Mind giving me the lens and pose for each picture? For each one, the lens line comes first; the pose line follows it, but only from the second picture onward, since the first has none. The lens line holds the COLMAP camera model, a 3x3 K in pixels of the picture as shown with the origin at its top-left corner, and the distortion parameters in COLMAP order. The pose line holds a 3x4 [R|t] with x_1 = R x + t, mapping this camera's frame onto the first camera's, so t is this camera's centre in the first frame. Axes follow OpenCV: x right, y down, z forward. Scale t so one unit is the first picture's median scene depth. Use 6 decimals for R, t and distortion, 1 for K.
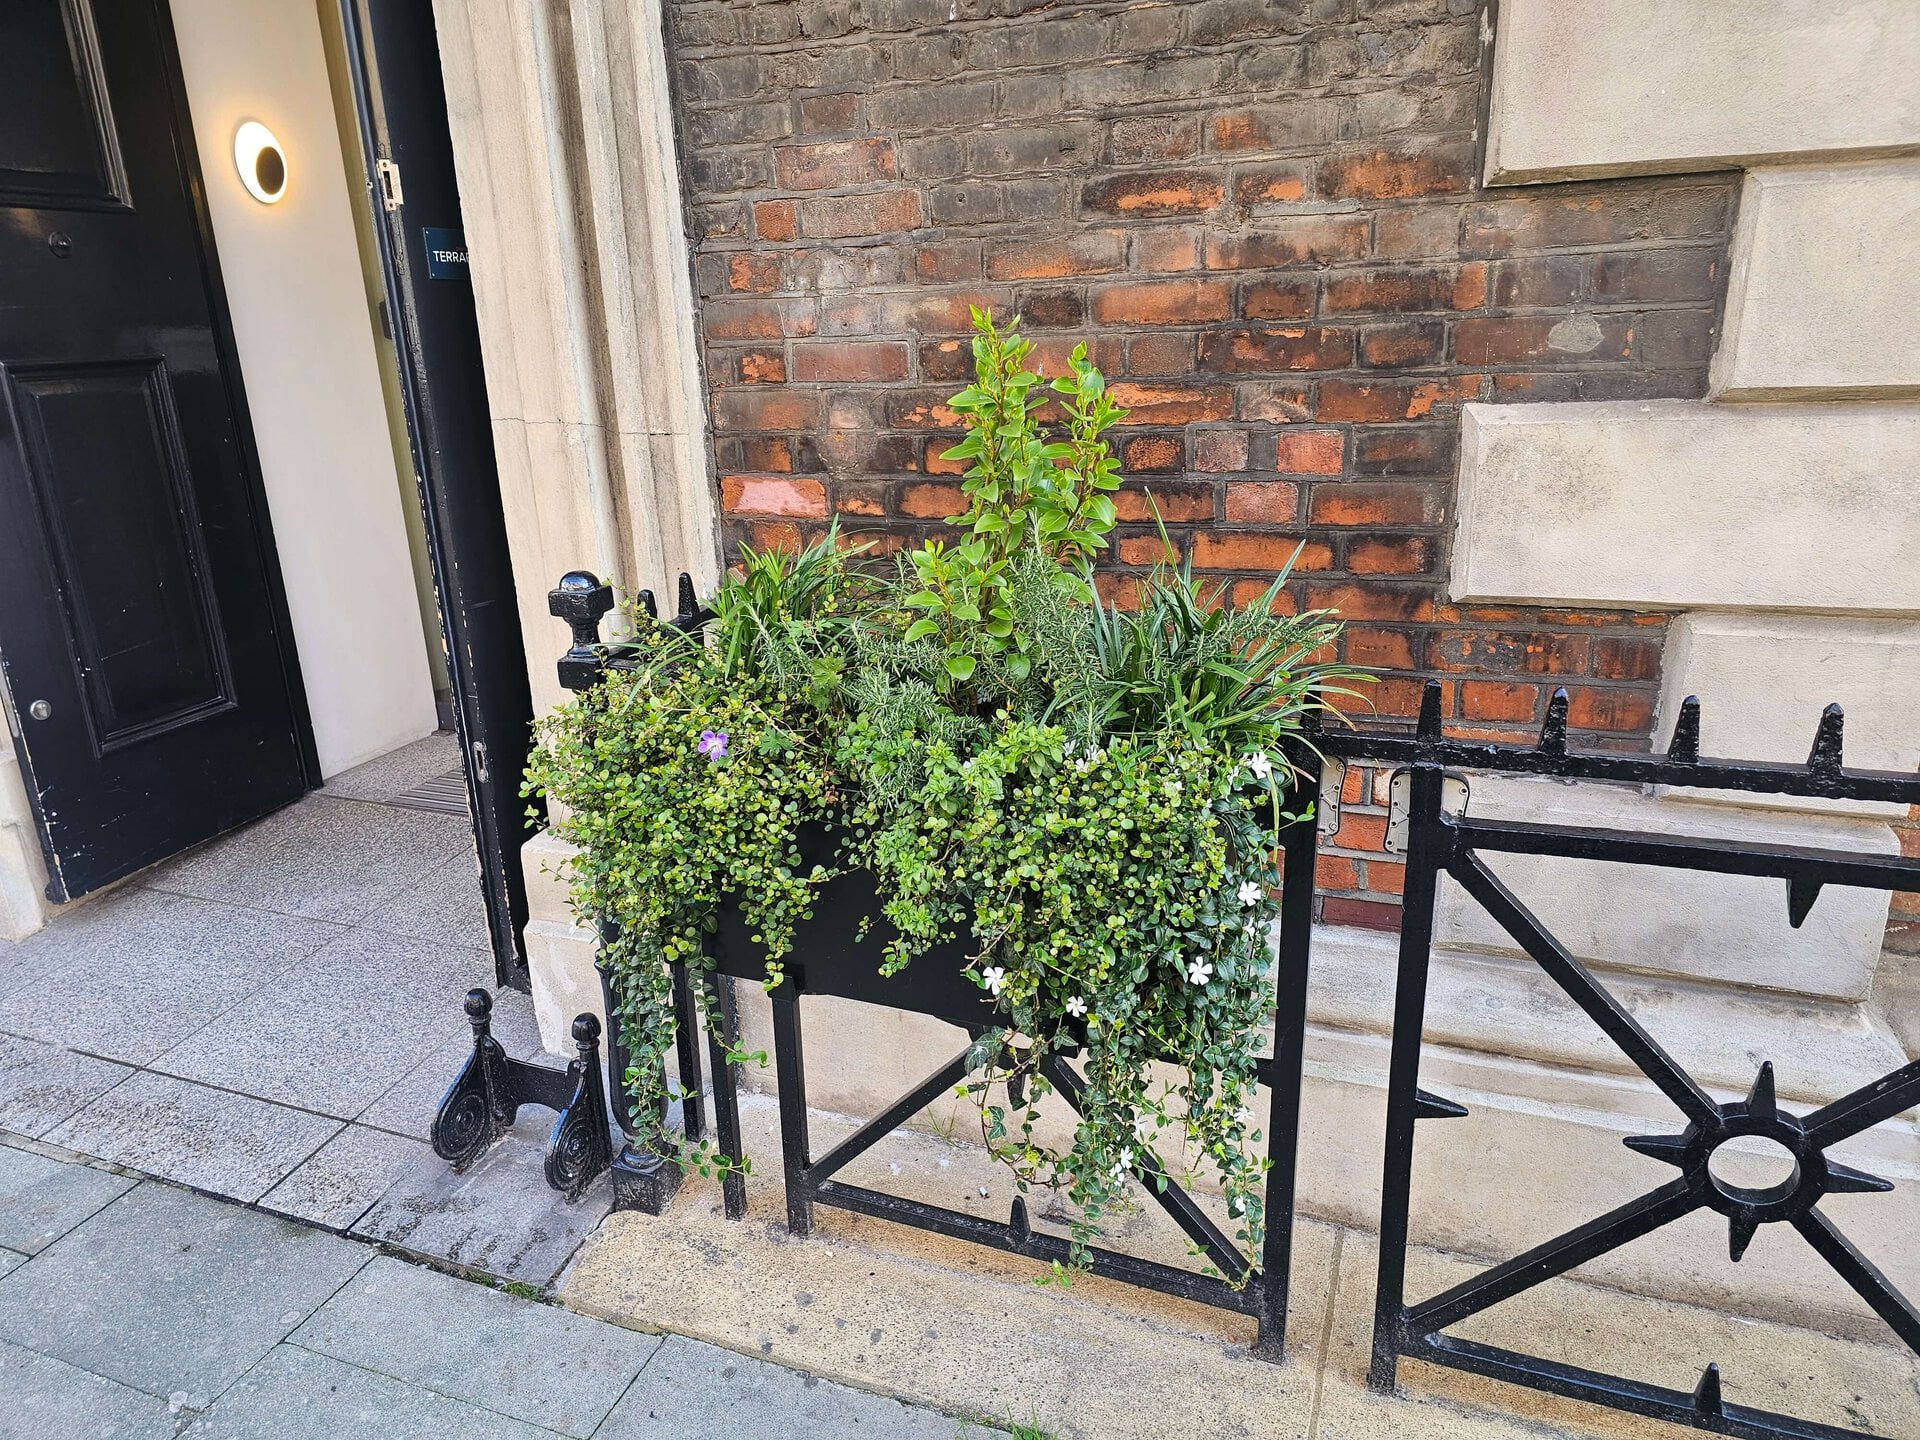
lens RADIAL K [[1244.4, 0, 959.9], [0, 1244.4, 721.8], [0, 0, 1]] dist [0.005847, -0.021560]
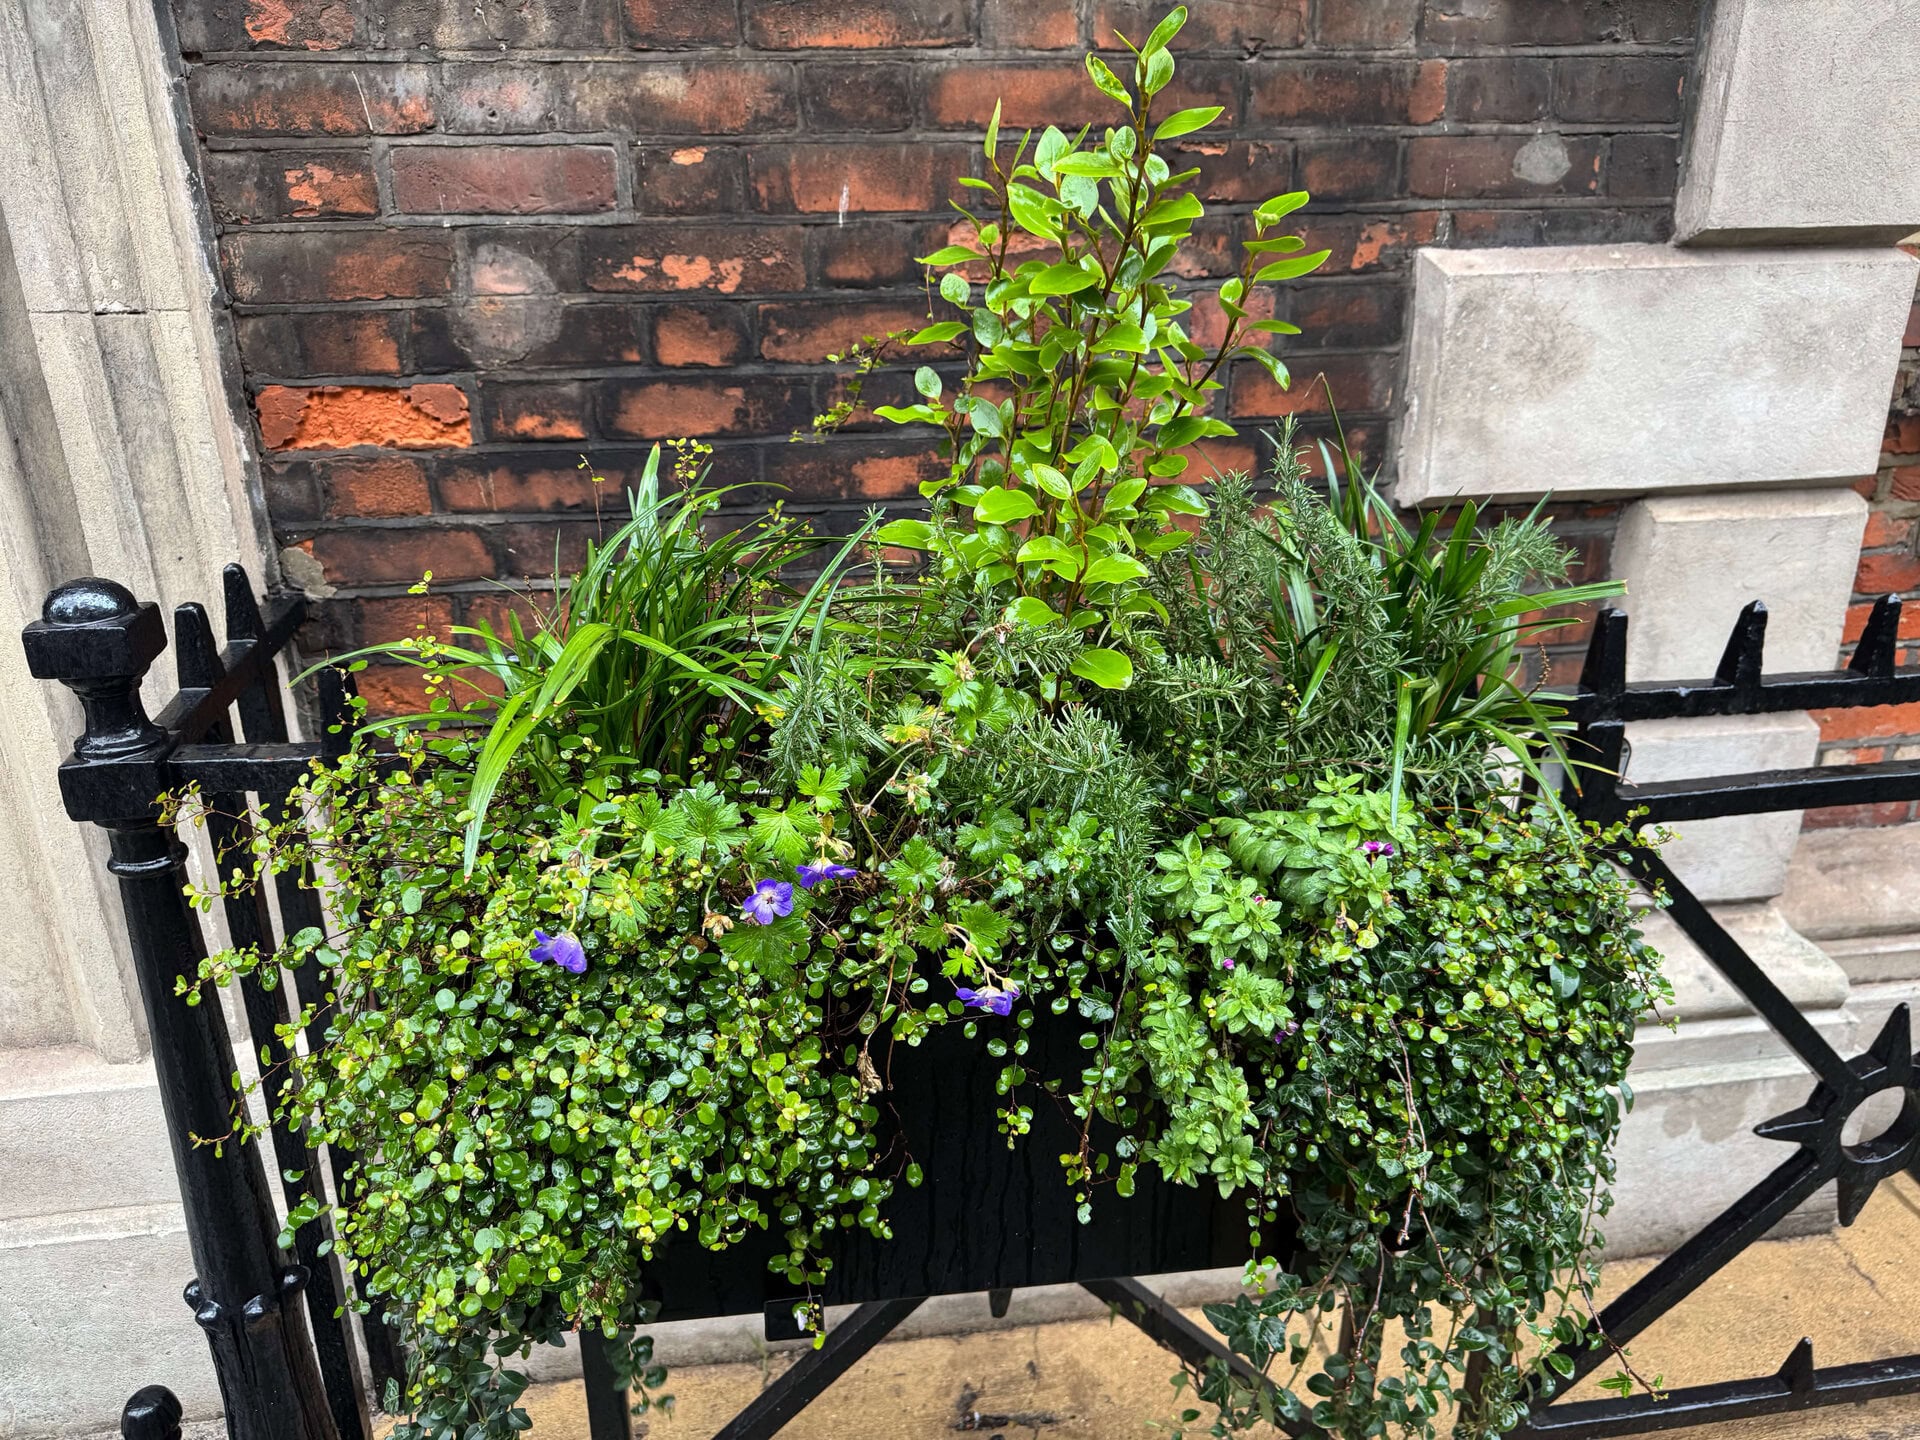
lens RADIAL K [[1396.0, 0, 979.3], [0, 1396.0, 722.1], [0, 0, 1]] dist [0.003689, -0.020938]
pose [[0.870212, -0.150991, 0.468969, -0.274854], [0.129017, 0.988502, 0.078860, -0.066572], [-0.475484, -0.008120, 0.879687, 0.352514]]
